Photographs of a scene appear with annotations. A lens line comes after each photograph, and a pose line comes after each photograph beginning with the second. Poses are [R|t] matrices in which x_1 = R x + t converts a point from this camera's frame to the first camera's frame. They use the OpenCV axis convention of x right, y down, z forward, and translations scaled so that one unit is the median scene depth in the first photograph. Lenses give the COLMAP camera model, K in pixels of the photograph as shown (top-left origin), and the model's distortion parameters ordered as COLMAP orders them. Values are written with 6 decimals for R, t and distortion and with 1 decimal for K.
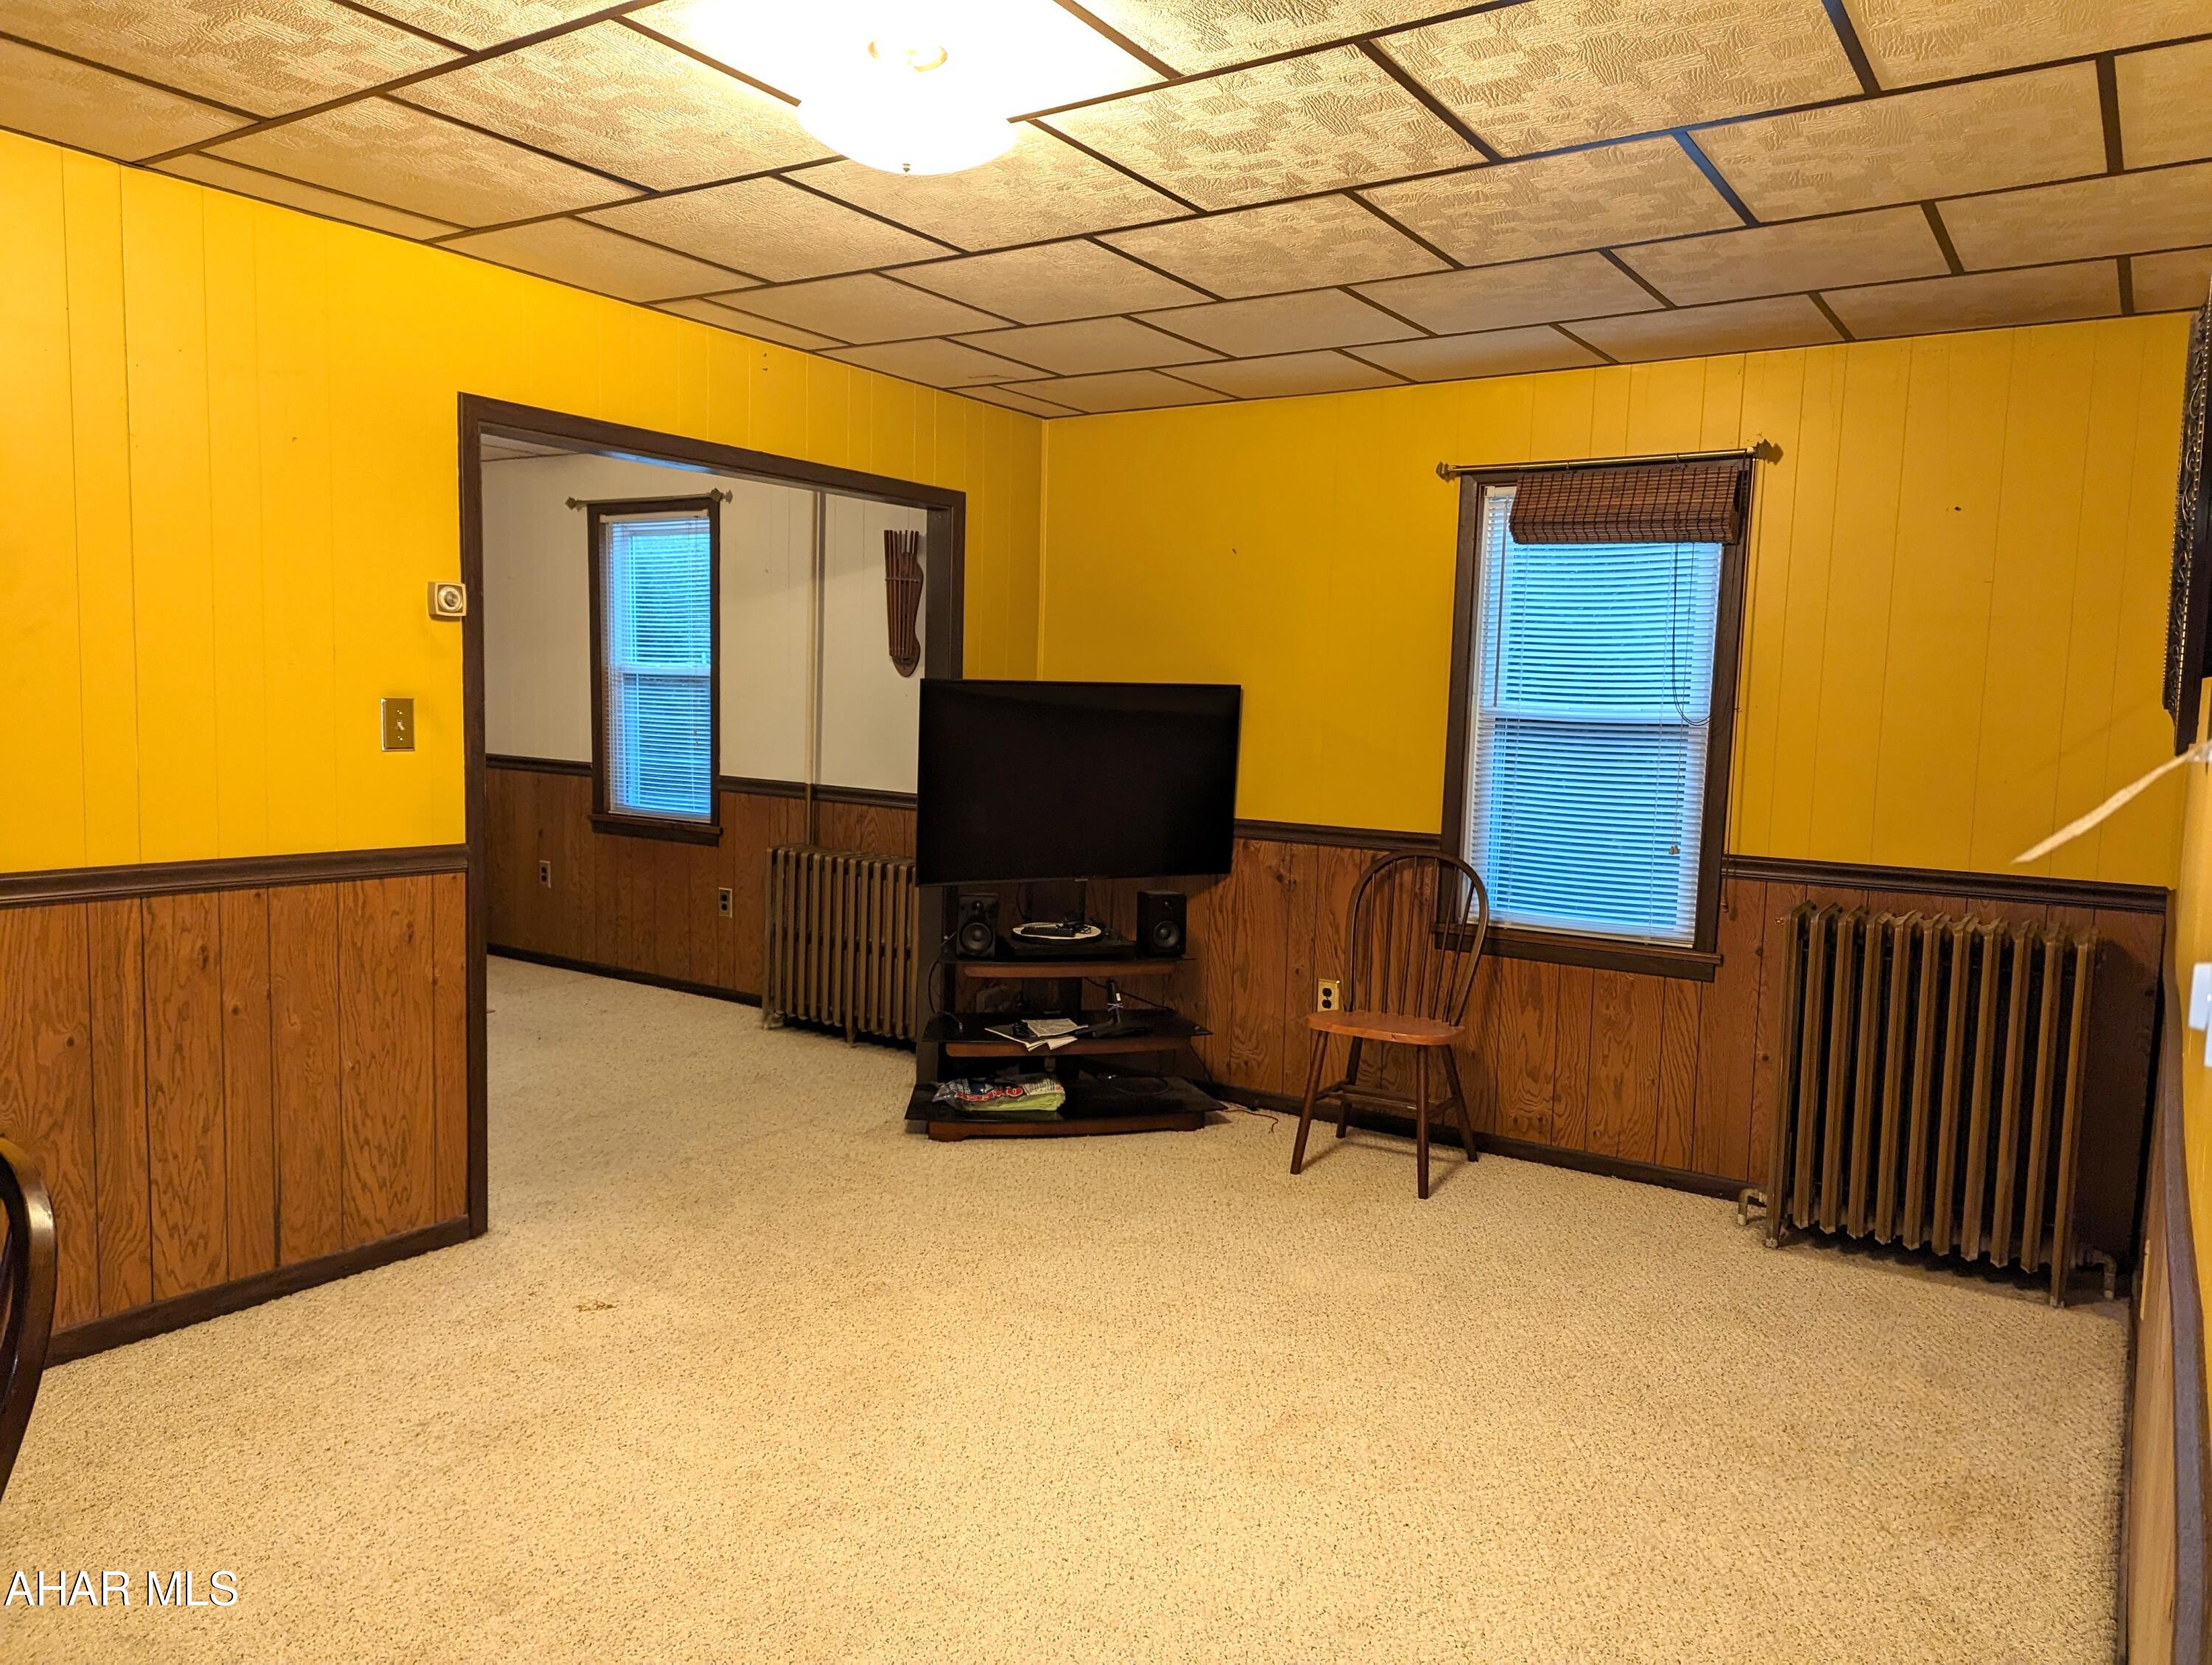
lens RADIAL K [[1557.9, 0, 1110.0], [0, 1557.9, 824.4], [0, 0, 1]] dist [0.065170, -0.056067]
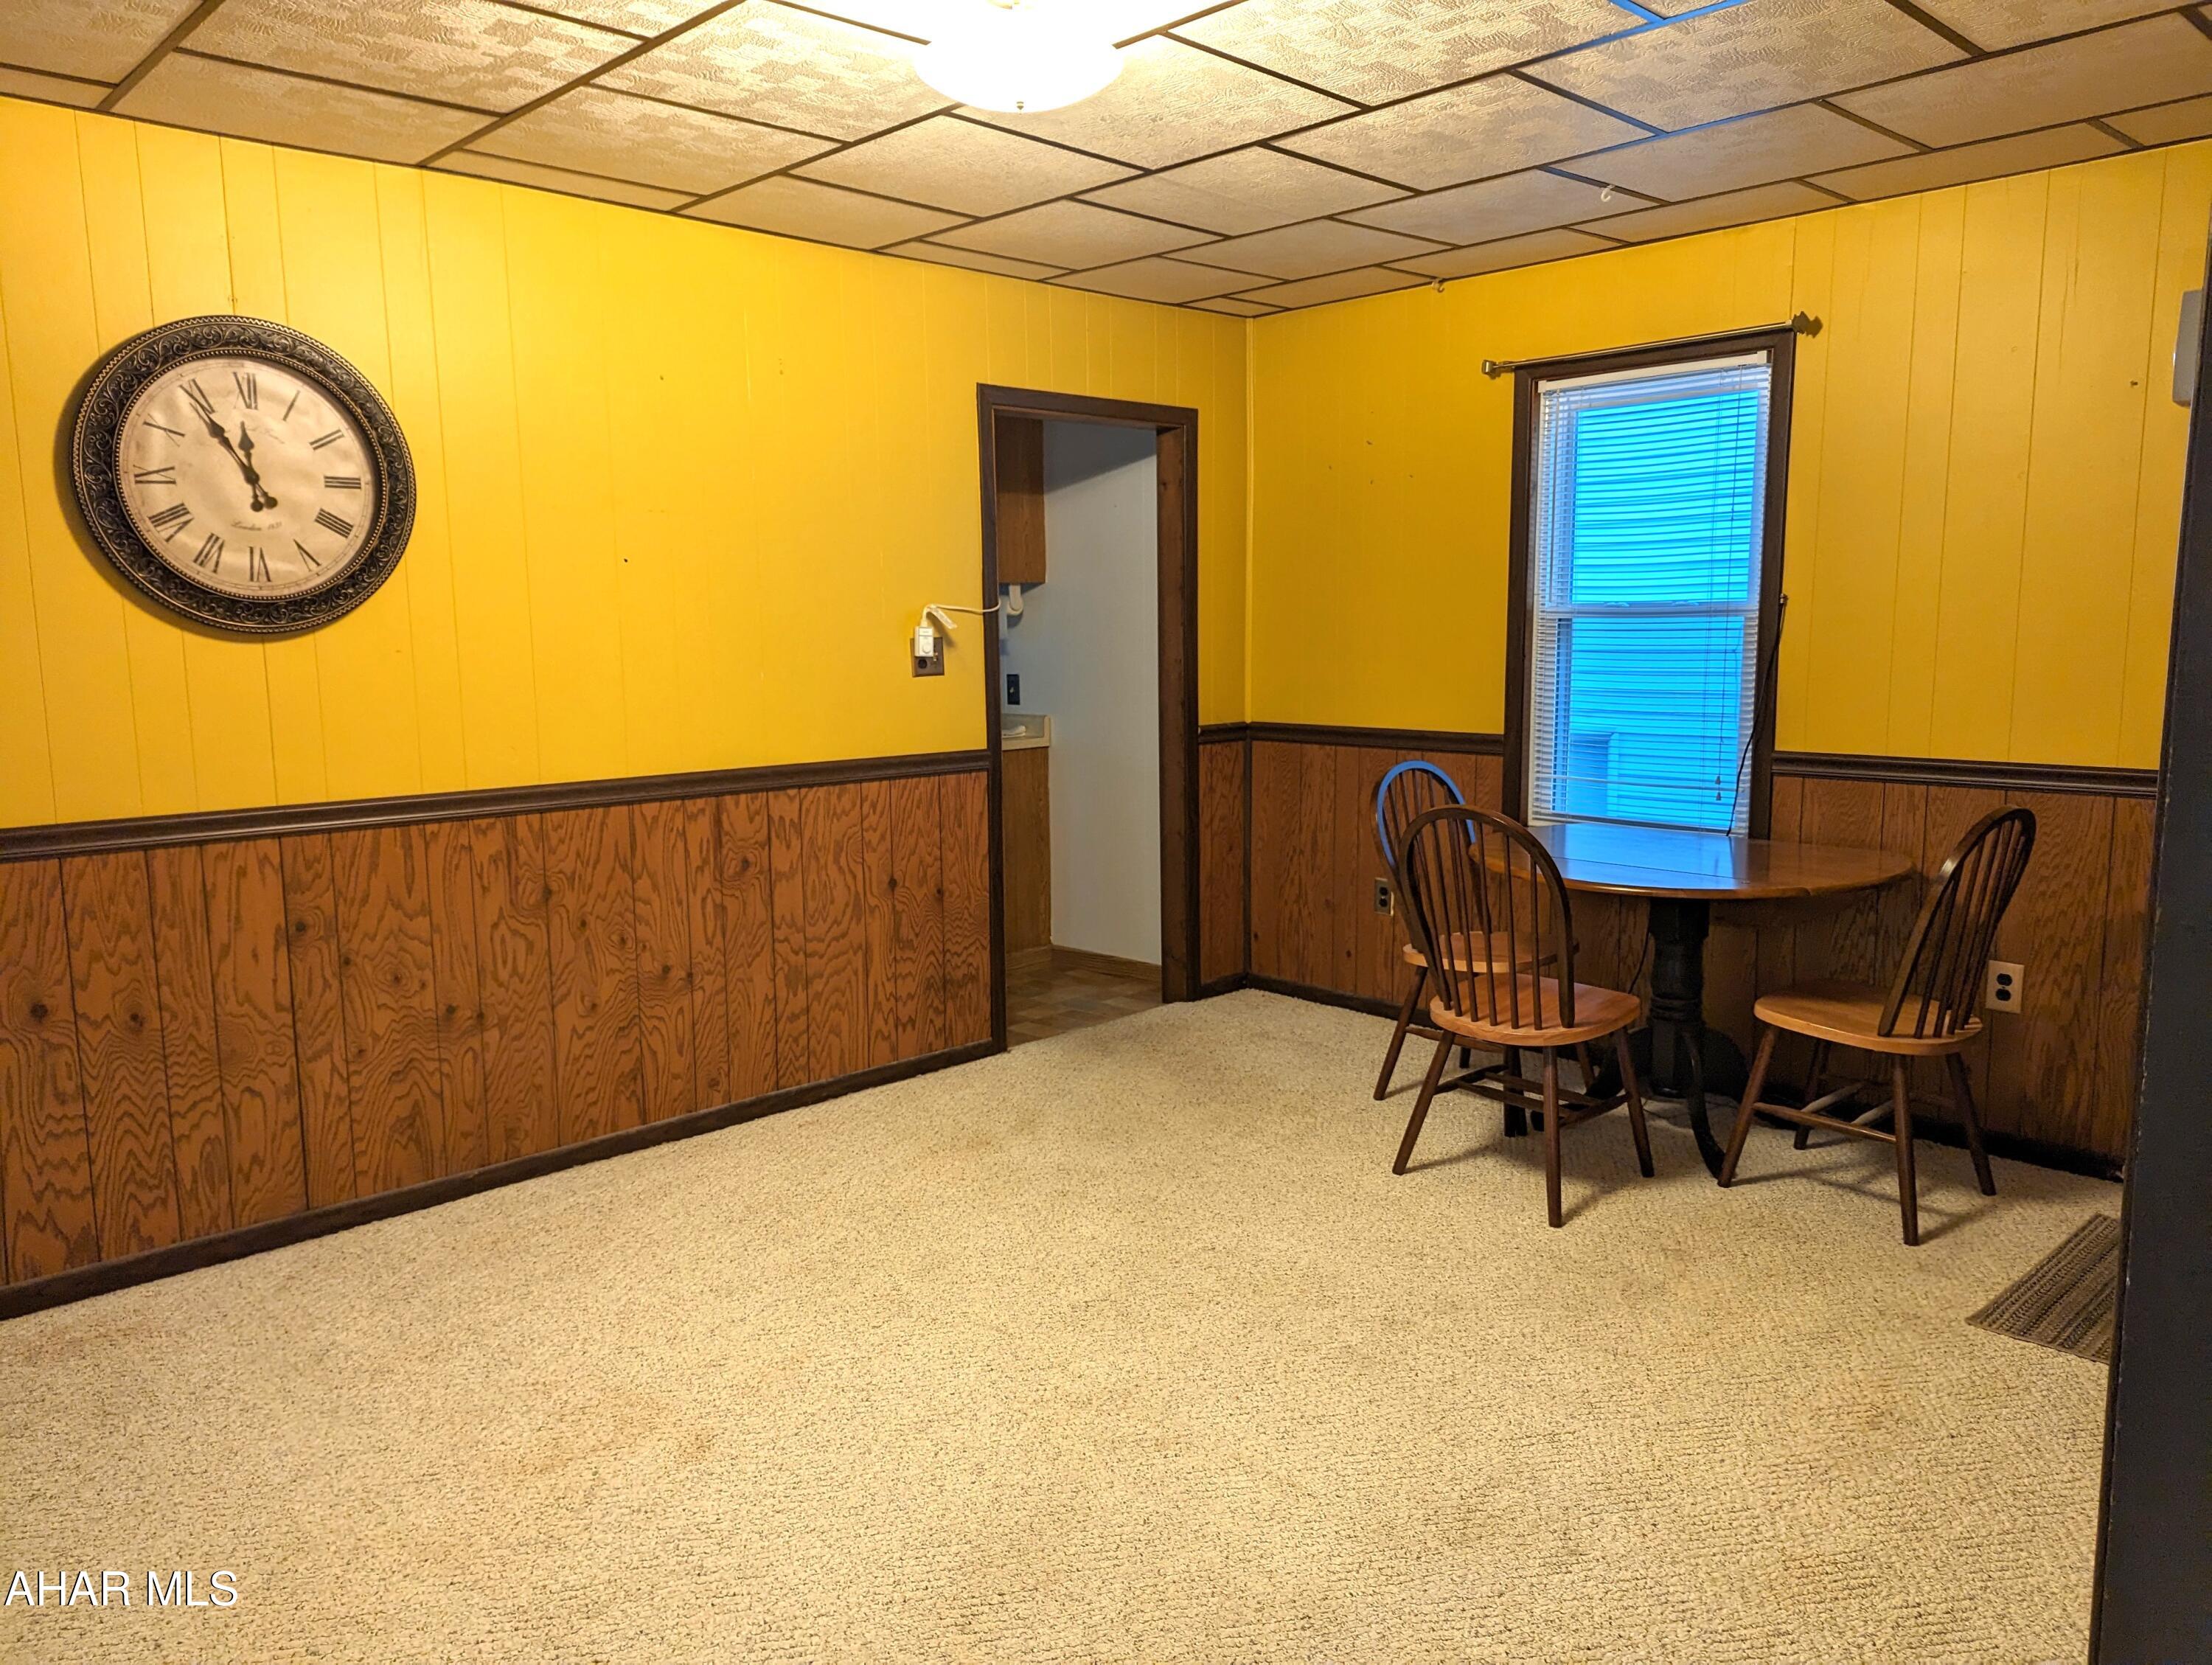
lens RADIAL K [[1557.9, 0, 1099.7], [0, 1557.9, 819.4], [0, 0, 1]] dist [0.065170, -0.056067]
pose [[-0.973895, -0.050307, 0.221356, -0.290703], [0.001457, 0.973729, 0.227707, -0.129353], [-0.226996, 0.222085, -0.948236, 1.396218]]
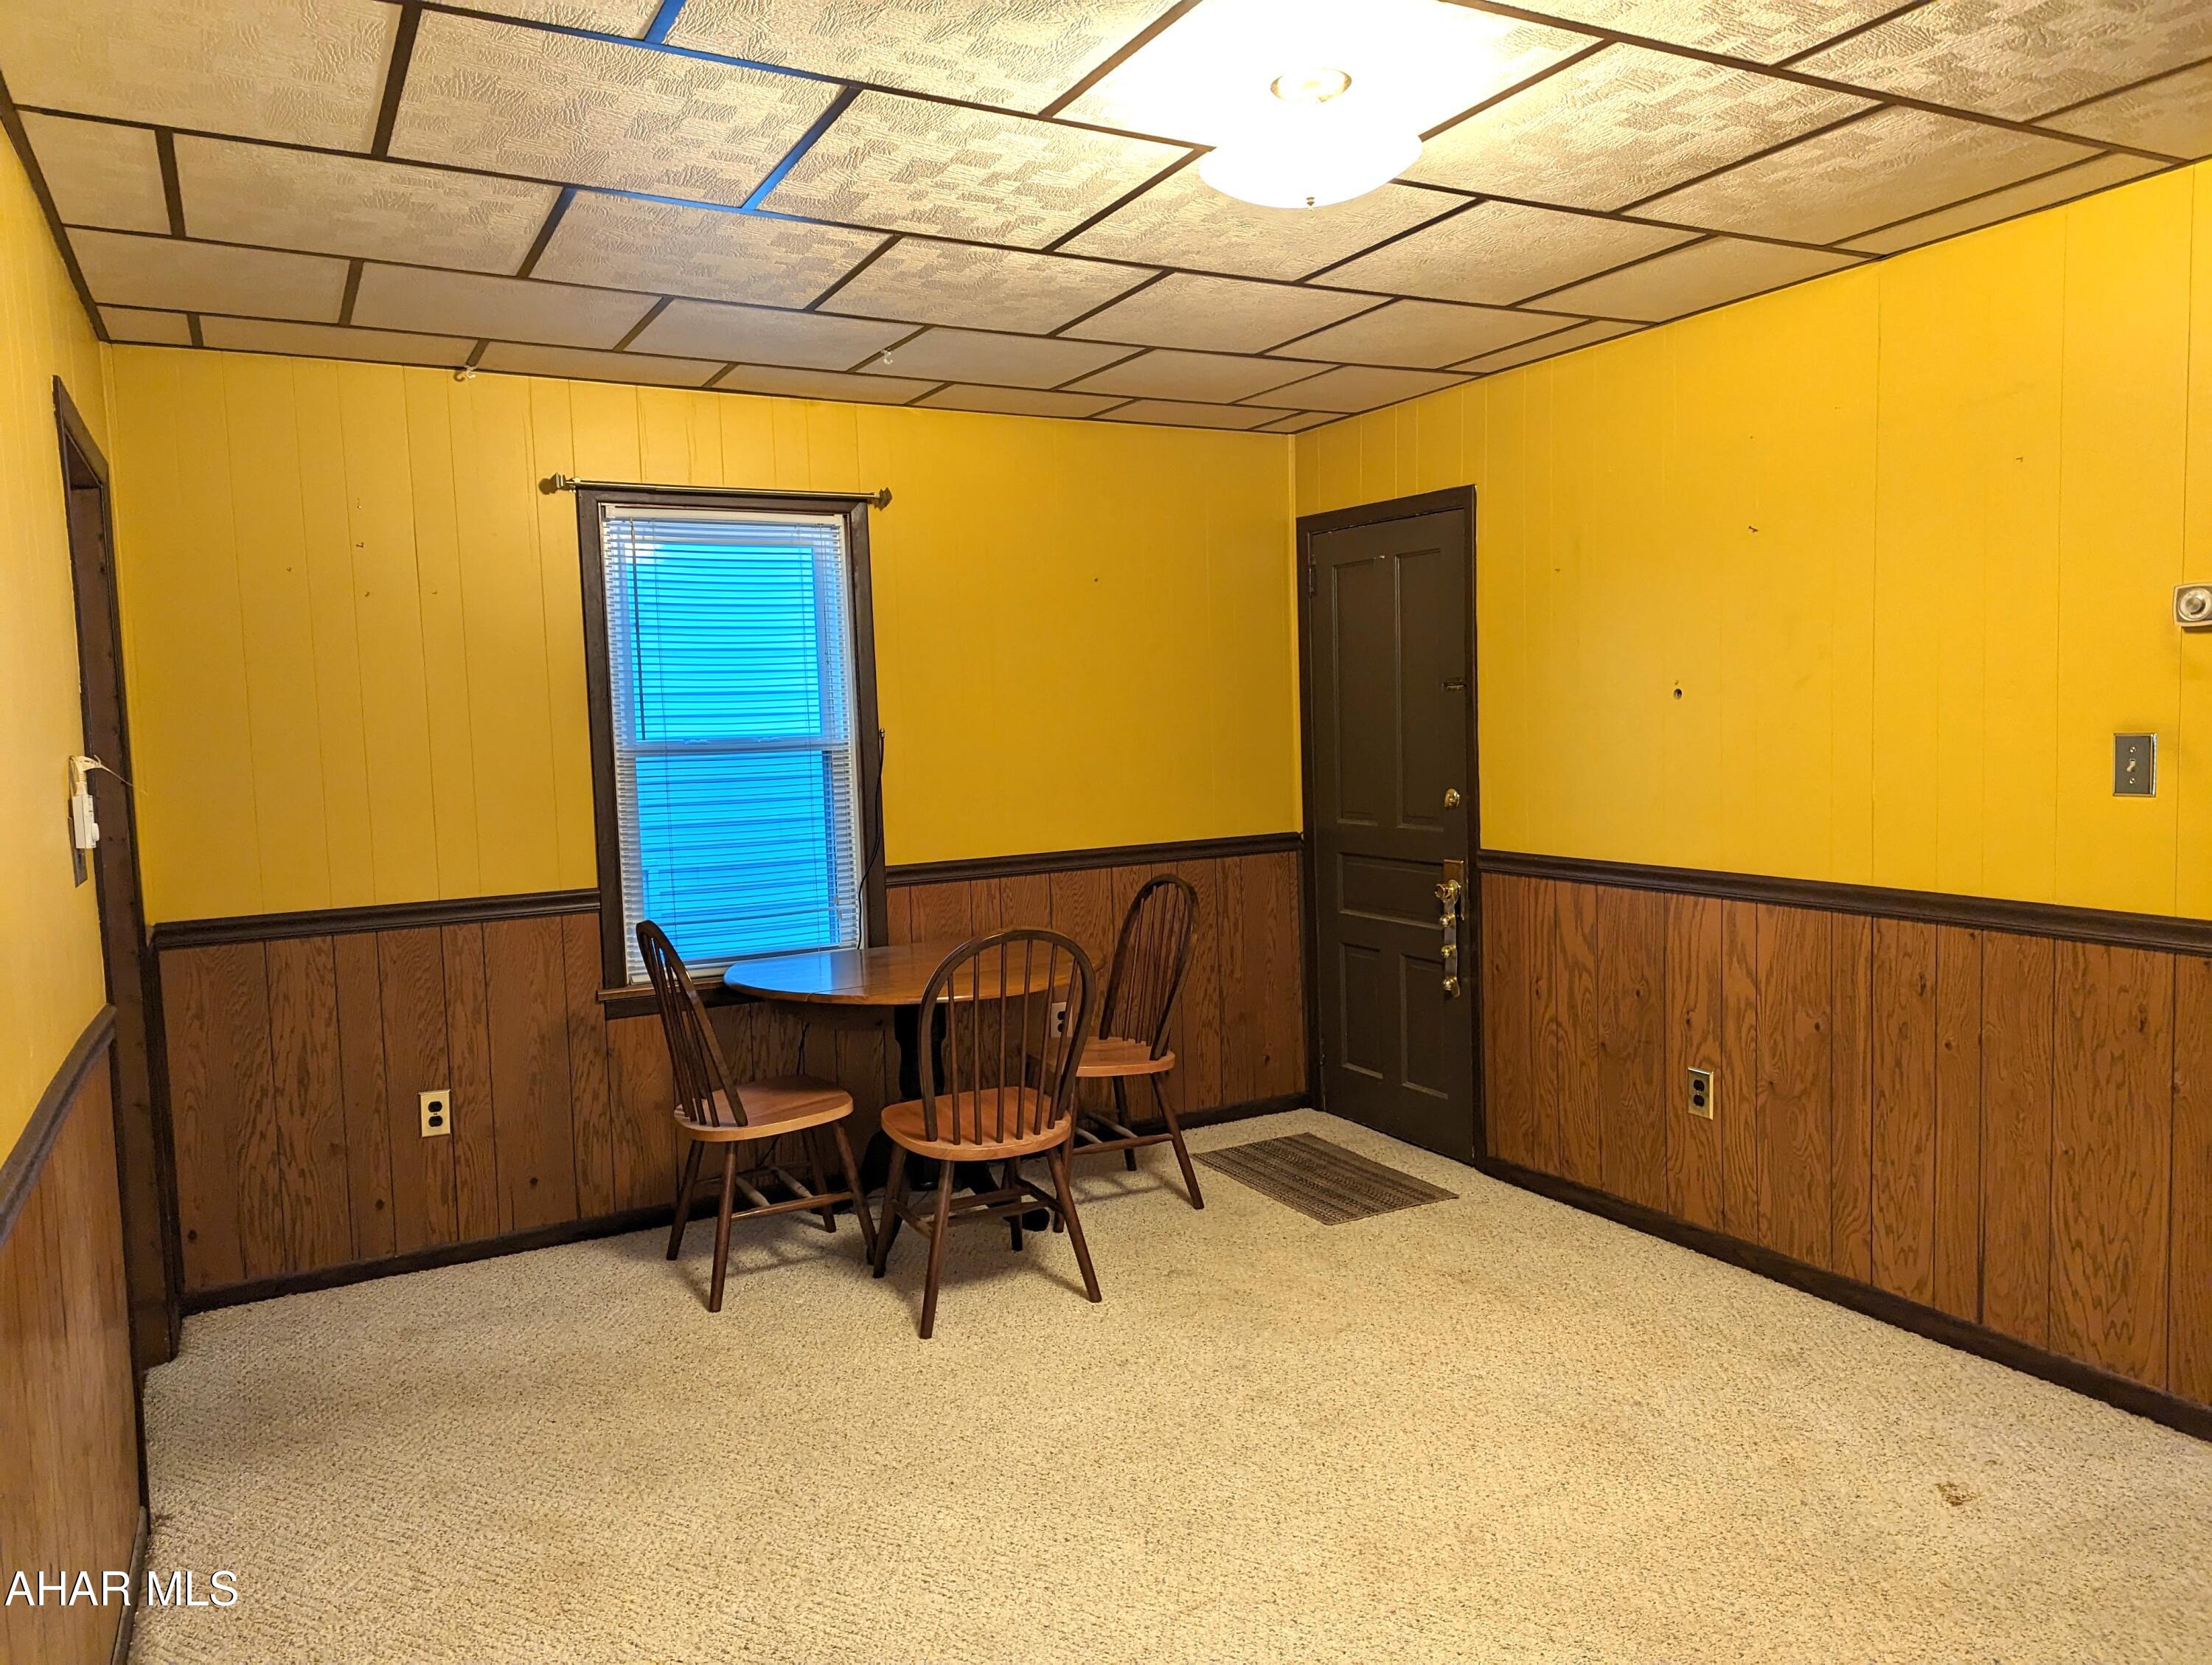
lens RADIAL K [[1557.9, 0, 1105.2], [0, 1557.9, 820.2], [0, 0, 1]] dist [0.065170, -0.056067]
pose [[-0.469131, 0.042299, -0.882115, 0.548406], [-0.063878, 0.994611, 0.081665, -0.068651], [0.880815, 0.094659, -0.463901, 0.925906]]
